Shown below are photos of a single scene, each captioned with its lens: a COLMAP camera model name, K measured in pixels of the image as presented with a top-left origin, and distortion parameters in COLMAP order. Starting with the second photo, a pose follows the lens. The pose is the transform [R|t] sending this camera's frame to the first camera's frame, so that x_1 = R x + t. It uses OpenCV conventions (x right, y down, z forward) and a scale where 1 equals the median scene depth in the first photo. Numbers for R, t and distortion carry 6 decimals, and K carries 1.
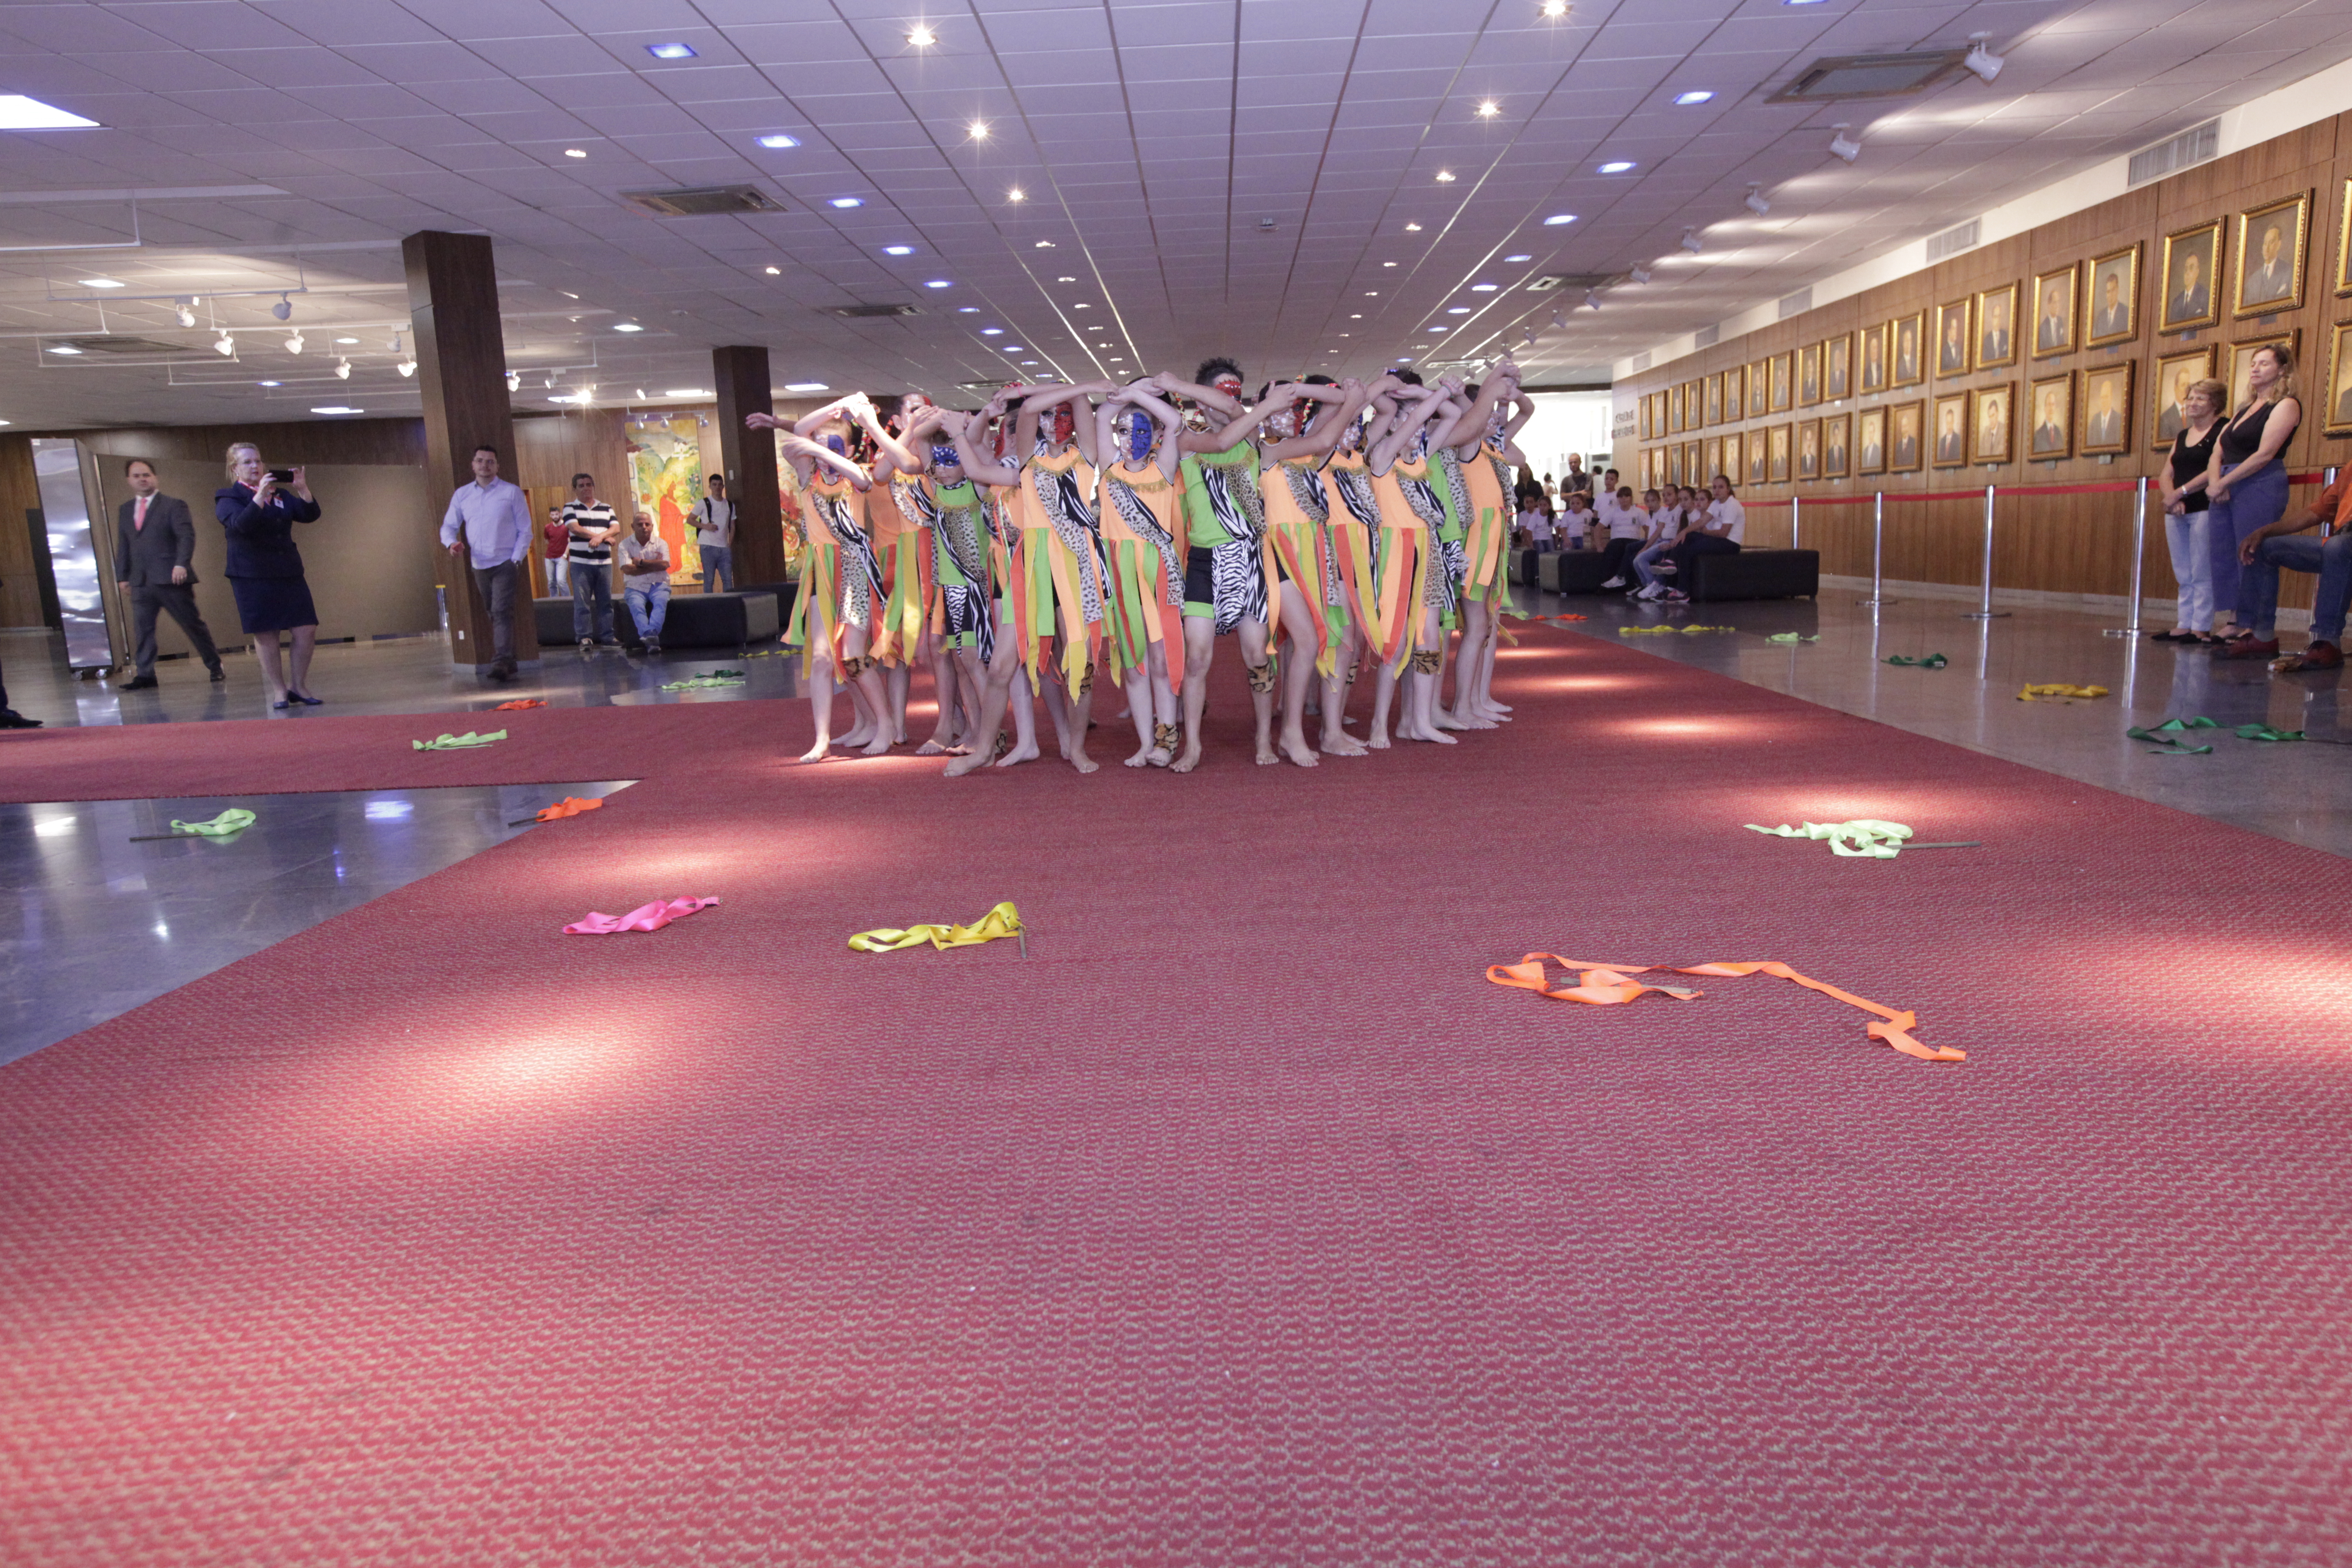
lens RADIAL K [[1569.3, 0, 1195.2], [0, 1569.3, 780.6], [0, 0, 1]] dist [-0.013412, 0.038113]
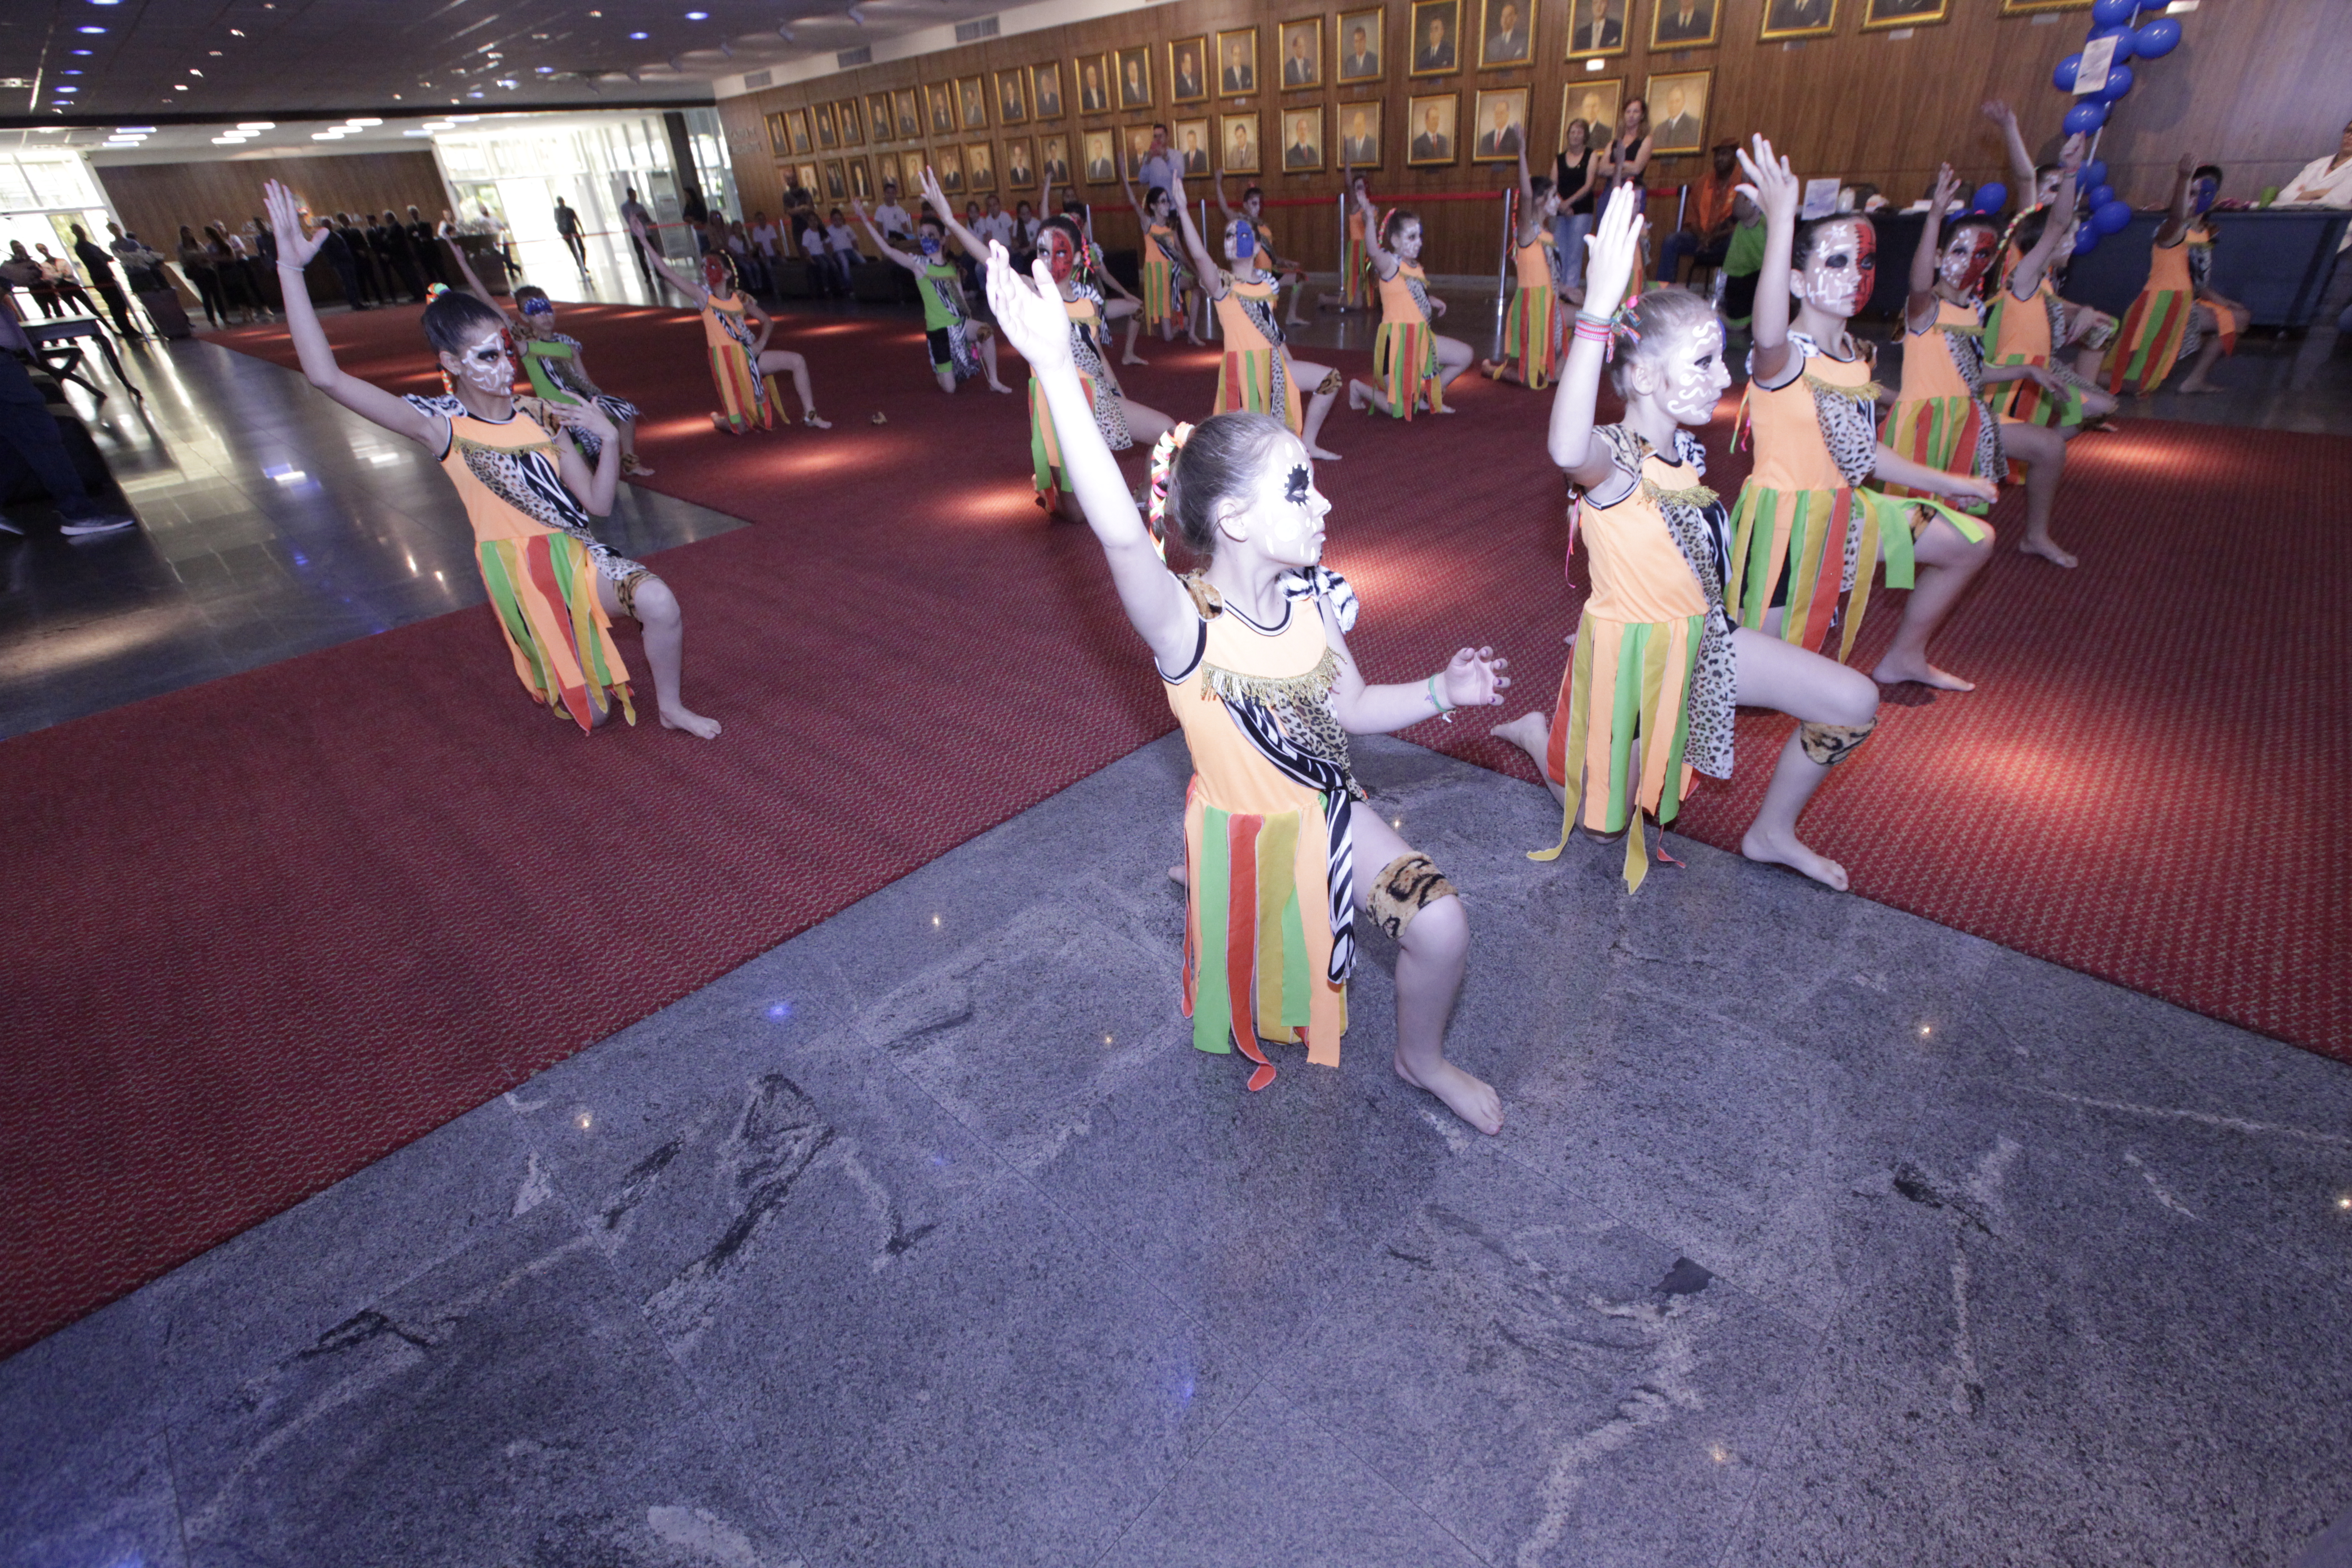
lens RADIAL K [[1067.4, 0, 1130.5], [0, 1067.4, 803.1], [0, 0, 1]] dist [-0.040707, 0.012176]
pose [[0.680519, -0.383206, 0.624537, -0.456298], [0.152651, 0.907786, 0.390669, -0.094668], [-0.716653, -0.170522, 0.676262, 0.423904]]
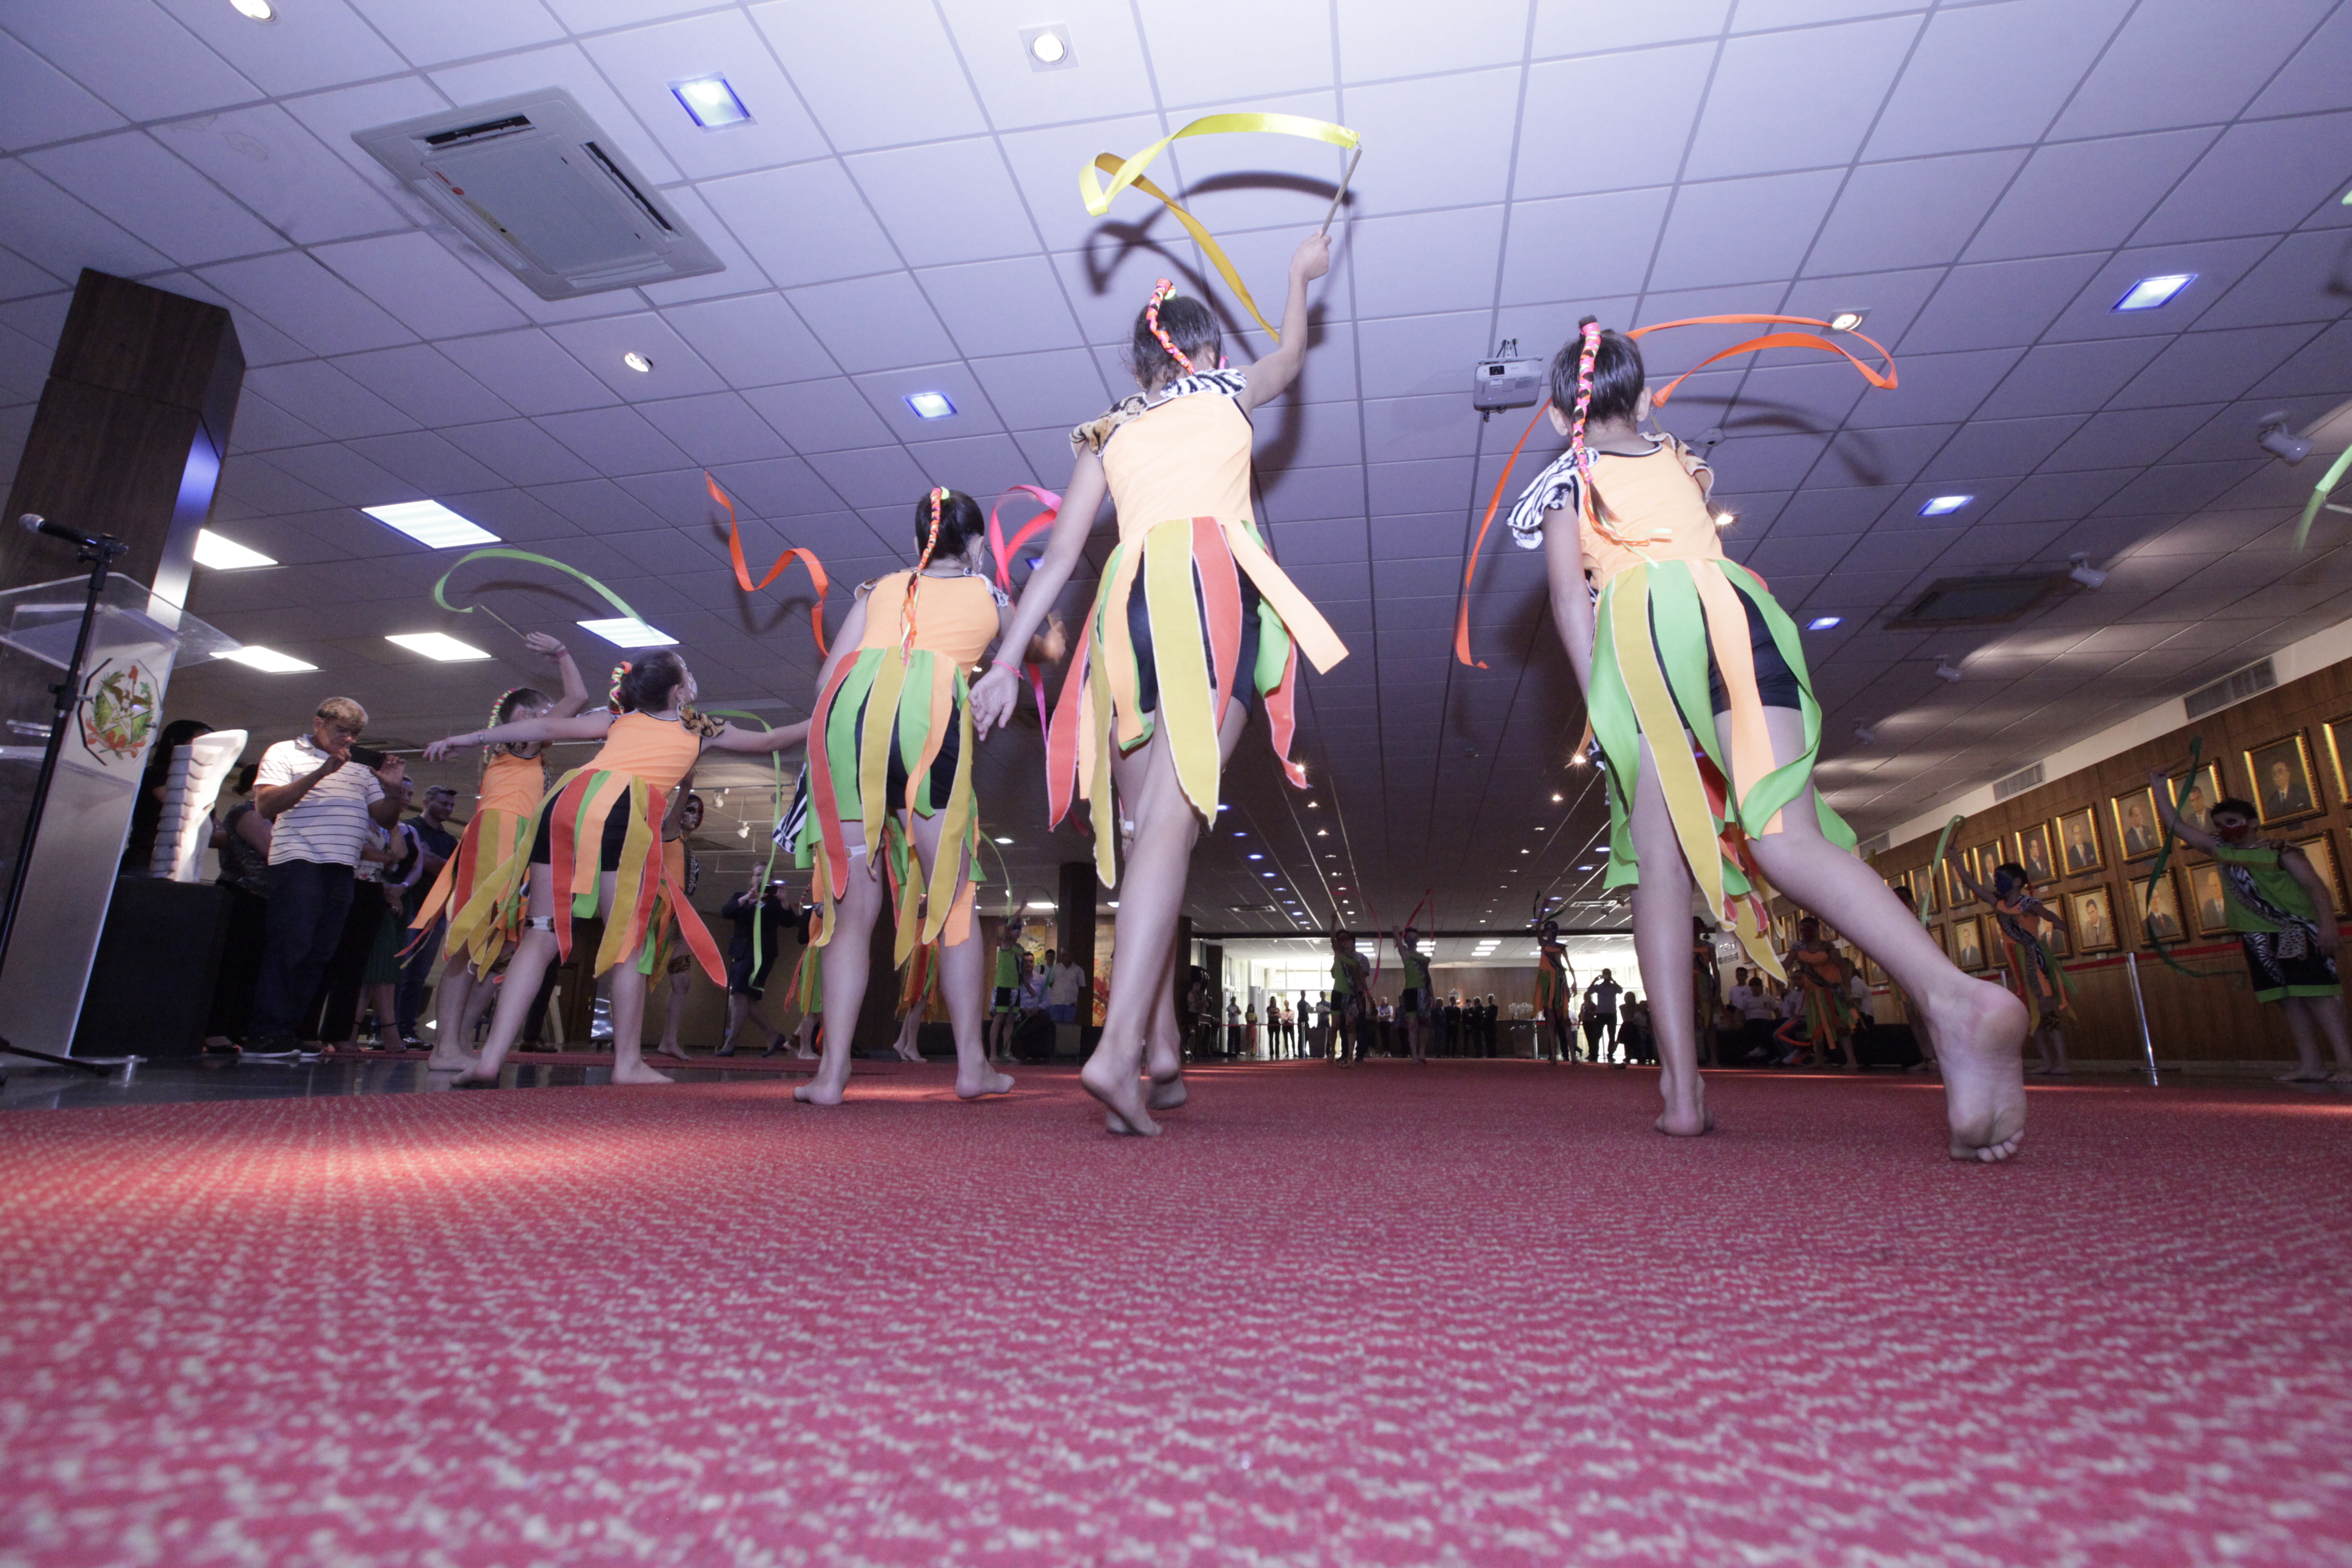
lens RADIAL K [[1067.4, 0, 1199.5], [0, 1067.4, 797.1], [0, 0, 1]] dist [-0.040707, 0.012176]
pose [[0.985010, 0.015164, -0.171831, -0.027081], [-0.080054, 0.922545, -0.377493, 0.047781], [0.152798, 0.385591, 0.909930, 0.184087]]
